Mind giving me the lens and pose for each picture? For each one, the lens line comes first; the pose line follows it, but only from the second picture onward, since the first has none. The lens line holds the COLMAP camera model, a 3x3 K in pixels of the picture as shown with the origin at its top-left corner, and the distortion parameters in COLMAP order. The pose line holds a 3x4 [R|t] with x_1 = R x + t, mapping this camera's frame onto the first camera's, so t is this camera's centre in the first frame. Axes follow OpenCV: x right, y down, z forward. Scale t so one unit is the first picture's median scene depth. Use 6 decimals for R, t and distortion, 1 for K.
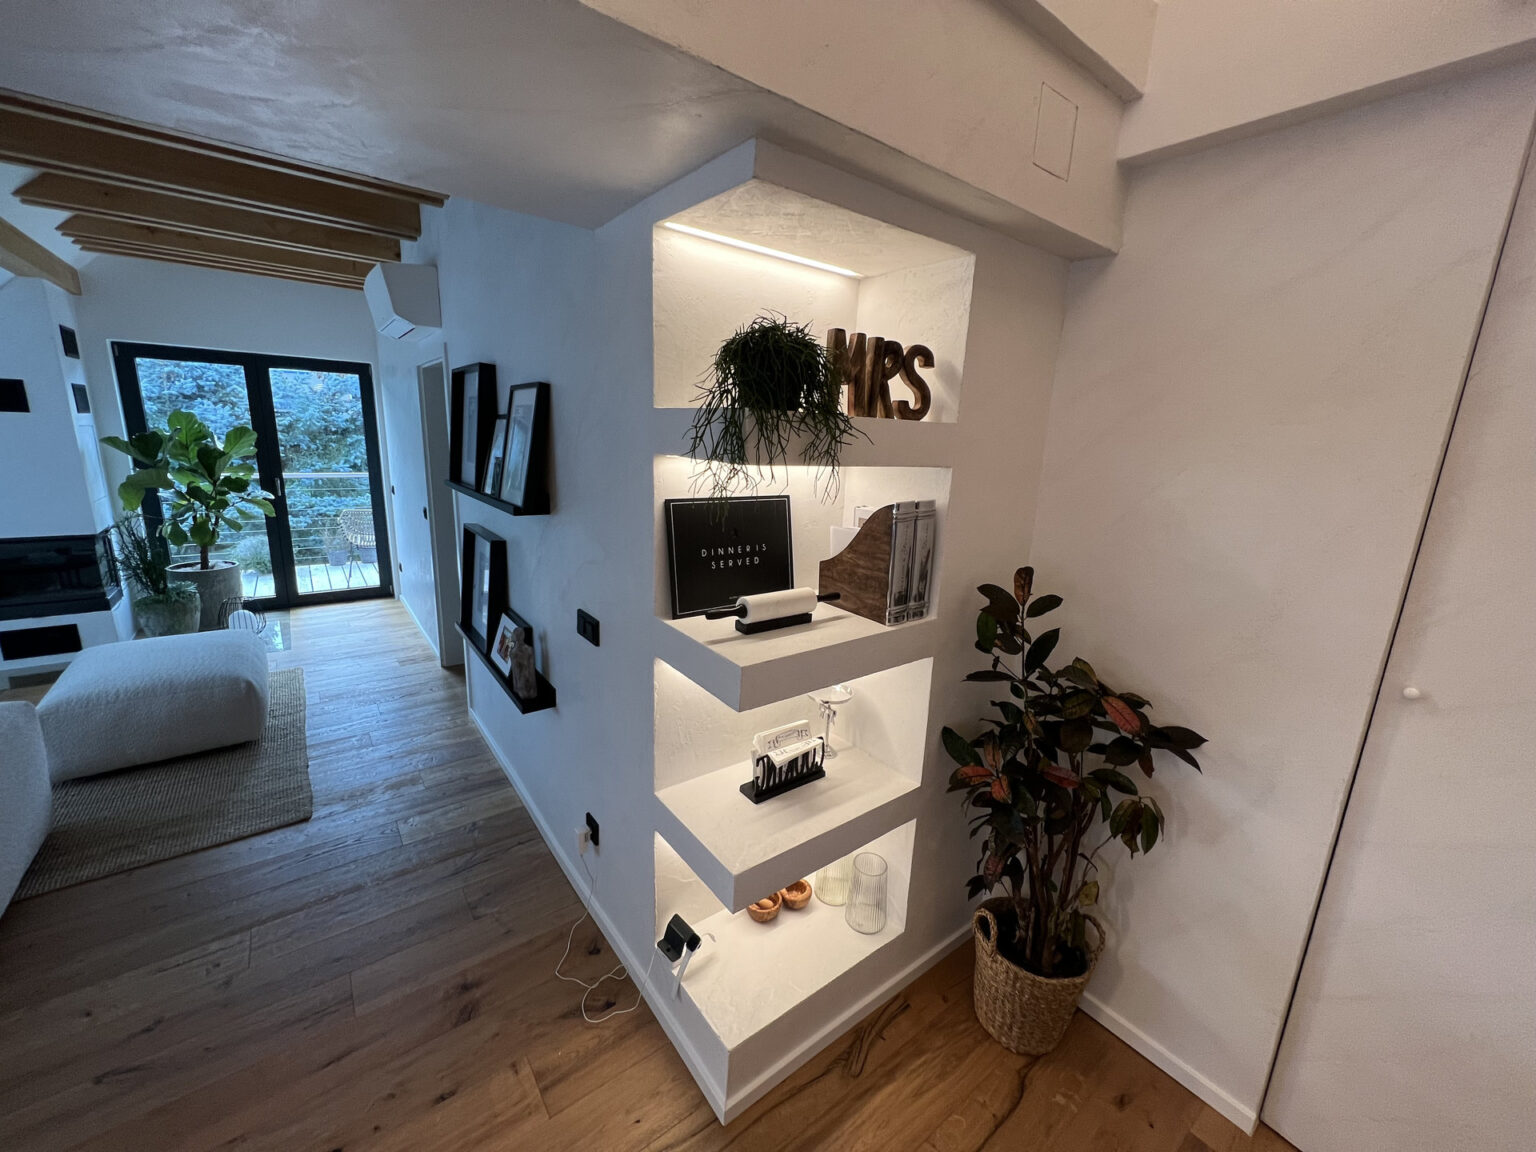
lens RADIAL K [[613.8, 0, 765.1], [0, 613.8, 574.3], [0, 0, 1]] dist [-0.000321, 0.000002]
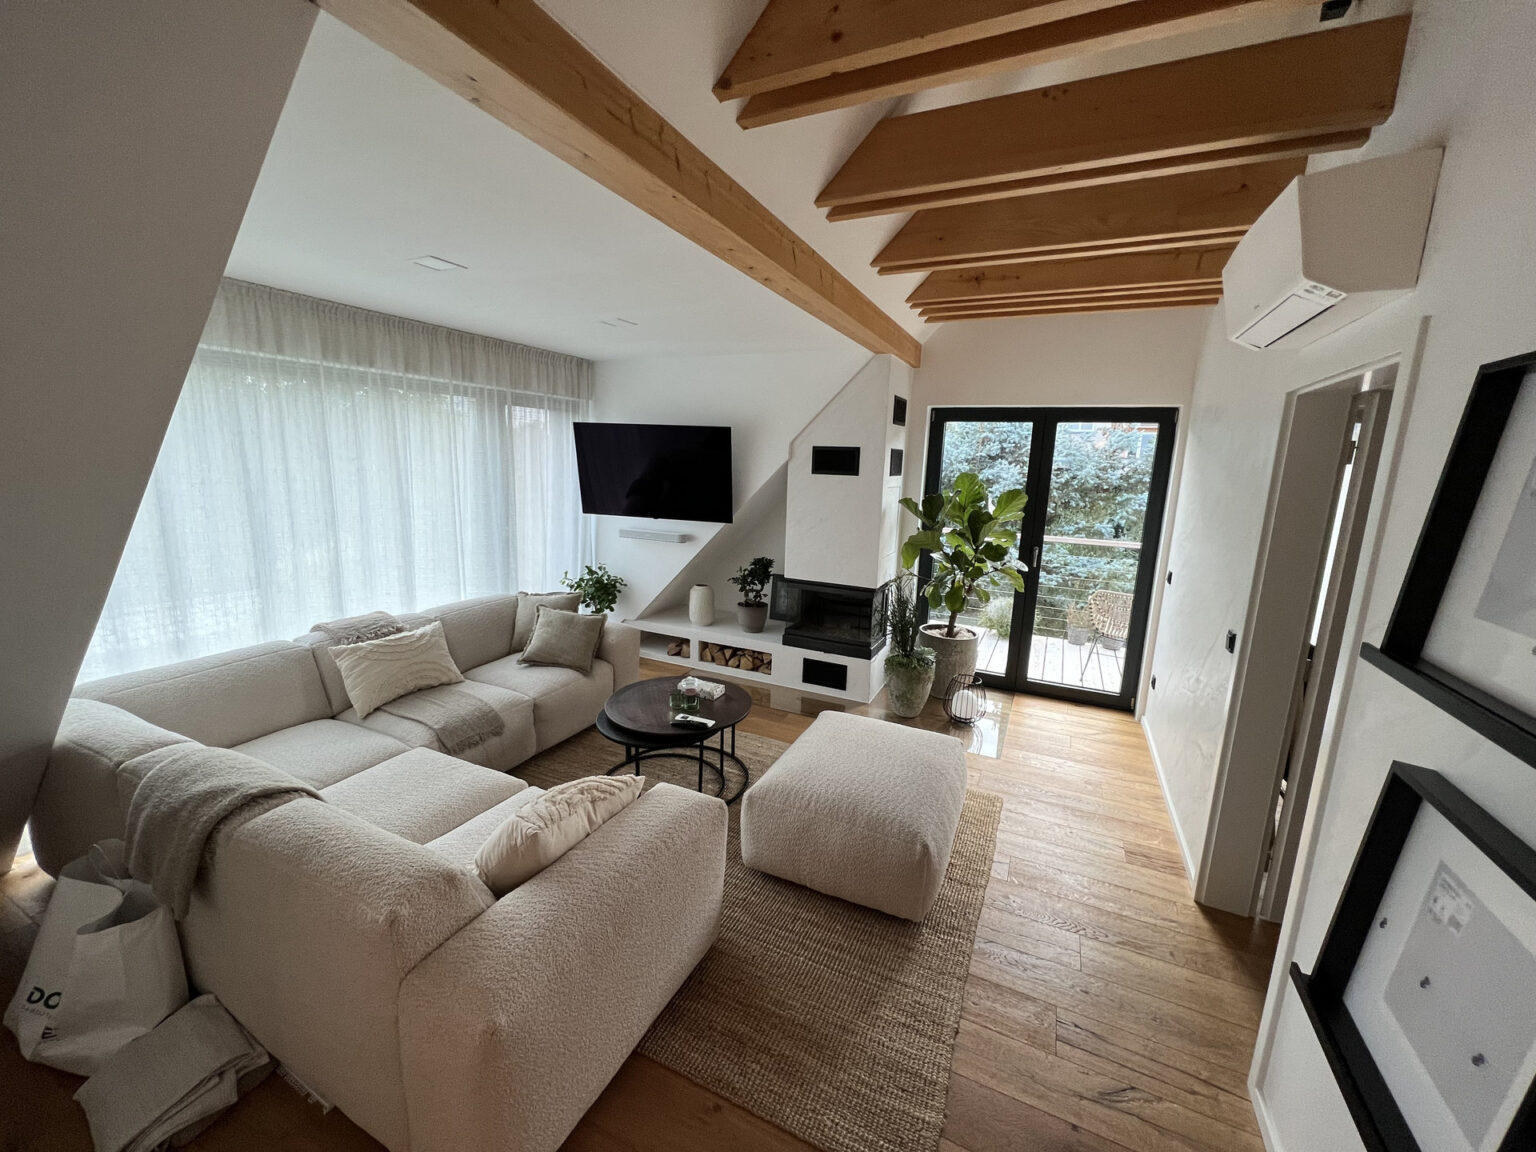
lens RADIAL K [[613.8, 0, 765.3], [0, 613.8, 573.7], [0, 0, 1]] dist [-0.000321, 0.000002]
pose [[0.455979, 0.138811, -0.879099, -0.407634], [-0.214602, 0.975765, 0.042763, -0.151525], [0.863730, 0.169157, 0.474718, 0.531512]]
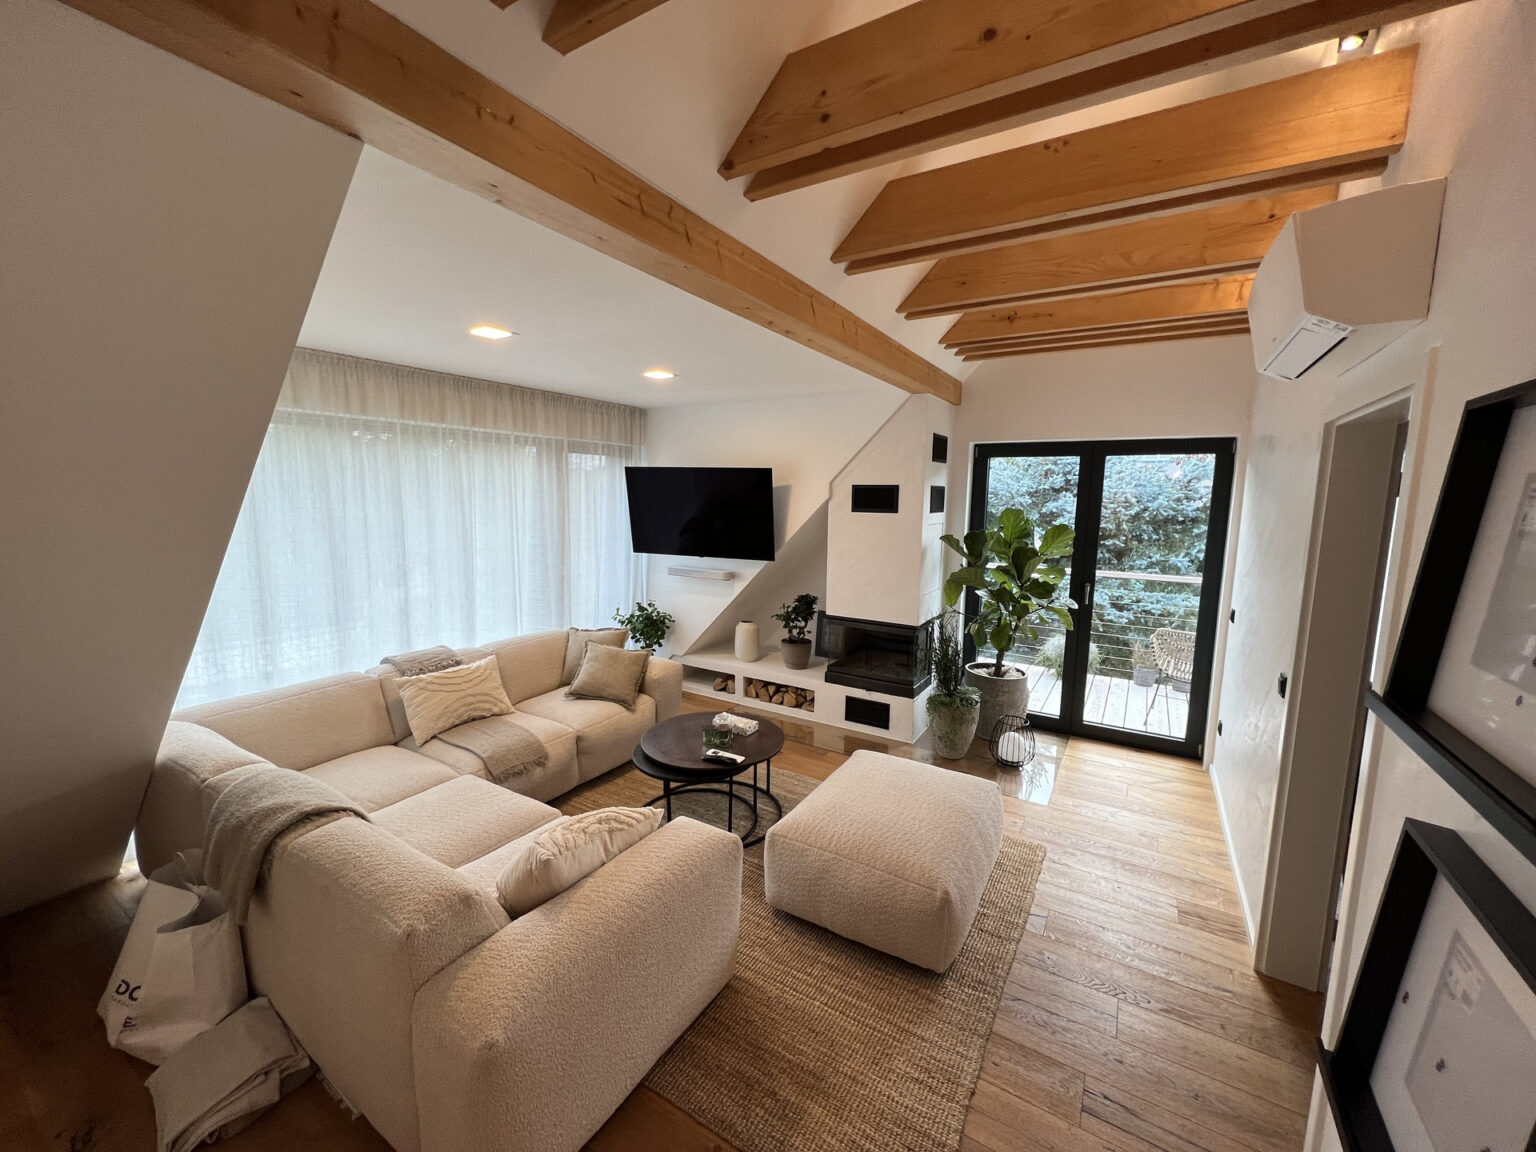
lens RADIAL K [[613.8, 0, 765.6], [0, 613.8, 573.2], [0, 0, 1]] dist [-0.000321, 0.000002]
pose [[0.359957, 0.085549, -0.929038, -0.355447], [-0.210536, 0.977550, 0.008444, -0.172362], [0.908904, 0.192557, 0.369887, 0.580073]]
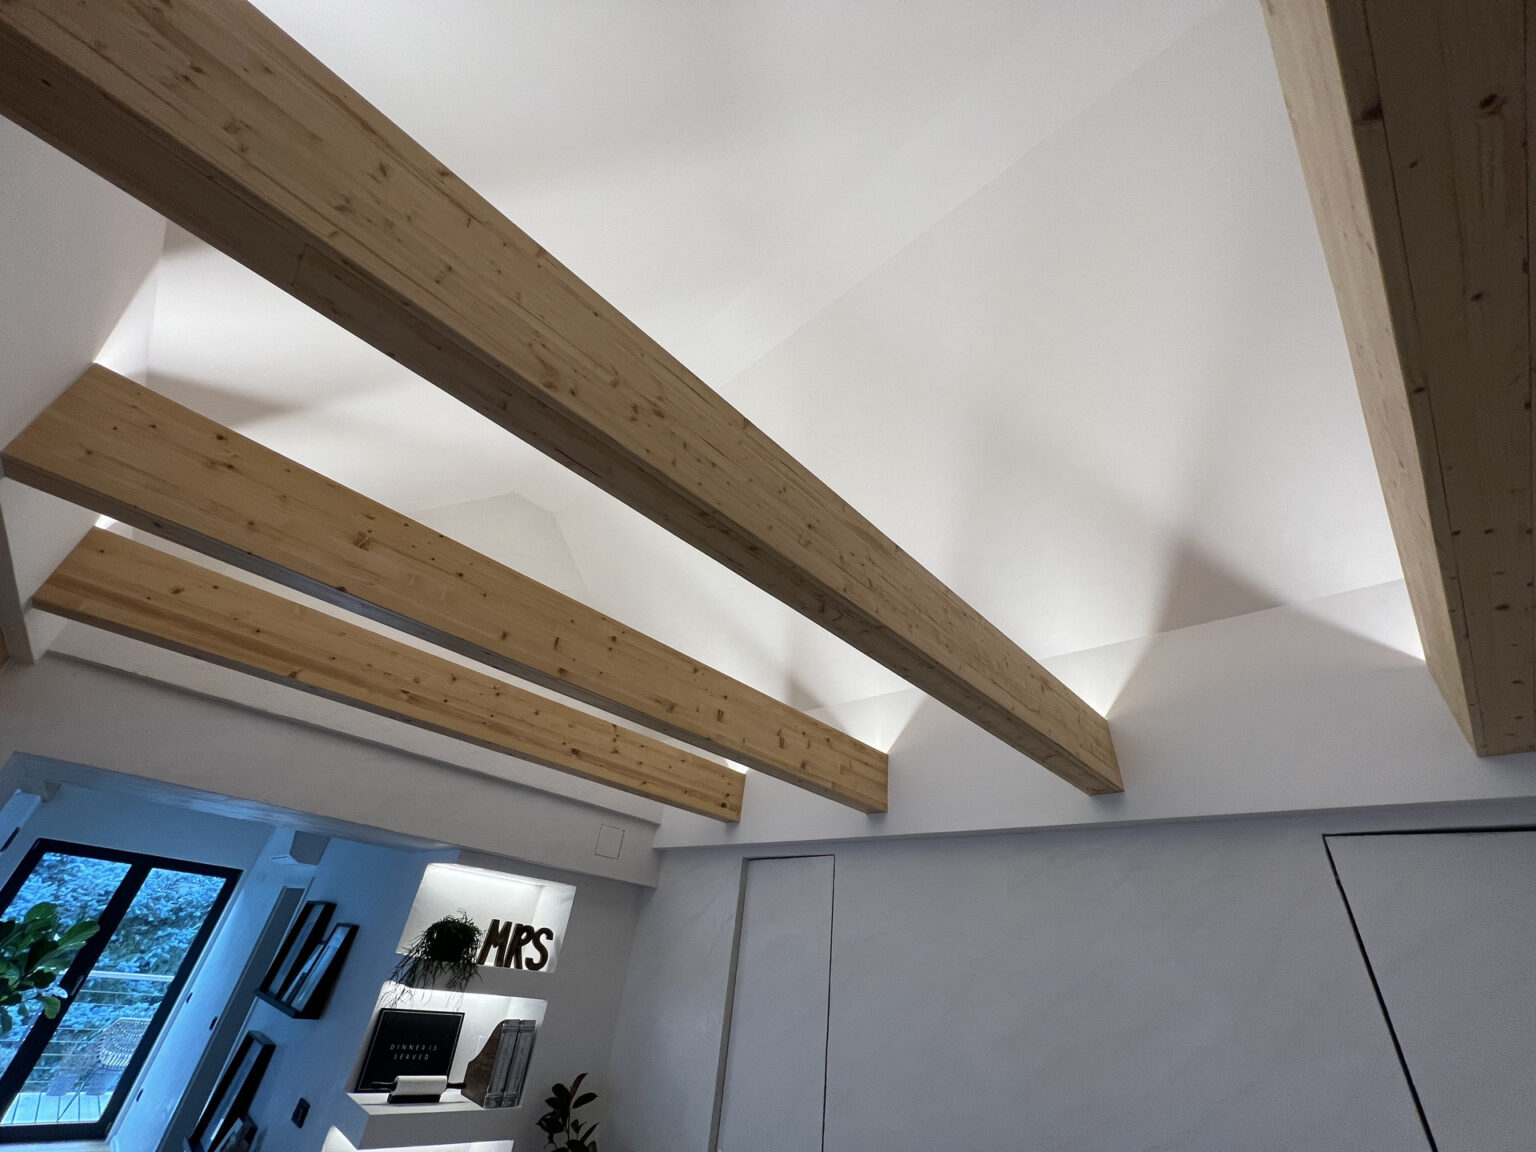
lens RADIAL K [[613.8, 0, 766.5], [0, 613.8, 571.2], [0, 0, 1]] dist [-0.000321, 0.000002]
pose [[0.987309, 0.135527, 0.082786, 0.395297], [-0.035947, 0.698469, -0.714737, 0.145475], [-0.154689, 0.702691, 0.694476, -0.848761]]
